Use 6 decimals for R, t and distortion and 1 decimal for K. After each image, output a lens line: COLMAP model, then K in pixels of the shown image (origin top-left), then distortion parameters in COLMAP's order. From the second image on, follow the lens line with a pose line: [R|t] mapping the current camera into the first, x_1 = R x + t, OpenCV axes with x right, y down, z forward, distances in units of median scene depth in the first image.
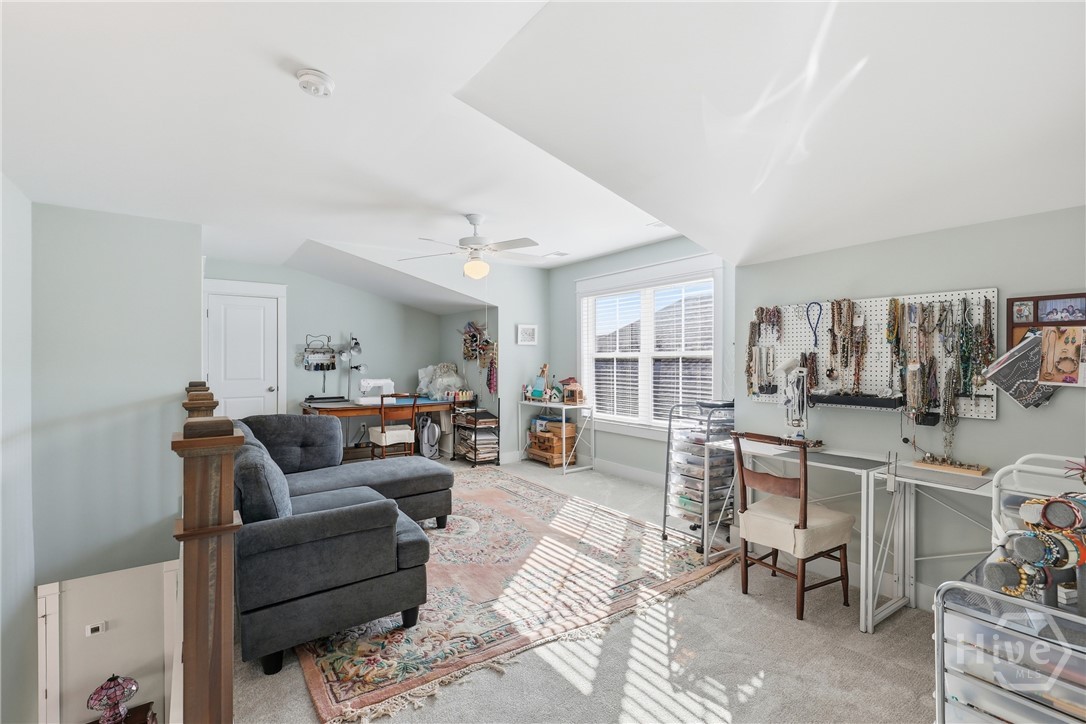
lens RADIAL K [[492.5, 0, 543.0], [0, 492.5, 362.0], [0, 0, 1]] dist [-0.002883, 0.000193]
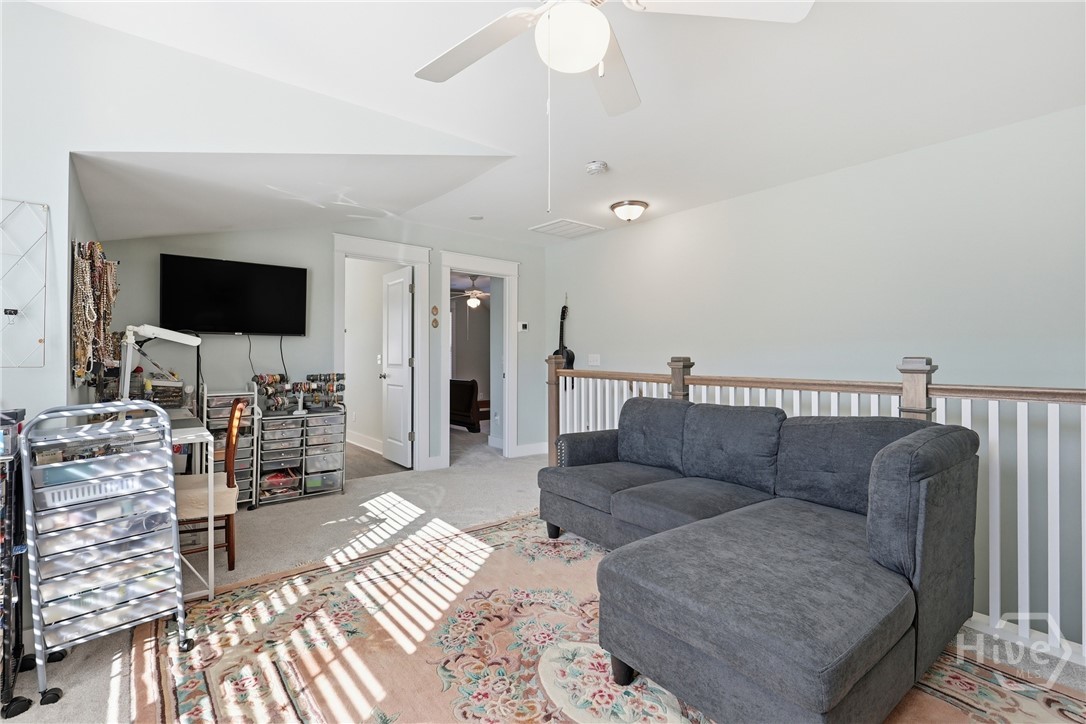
lens RADIAL K [[492.5, 0, 543.0], [0, 492.5, 362.0], [0, 0, 1]] dist [-0.002883, 0.000193]
pose [[-0.998719, -0.003157, -0.050494, -0.142328], [-0.004471, 0.999654, 0.025920, 0.037811], [0.050395, 0.026113, -0.998388, 1.920695]]
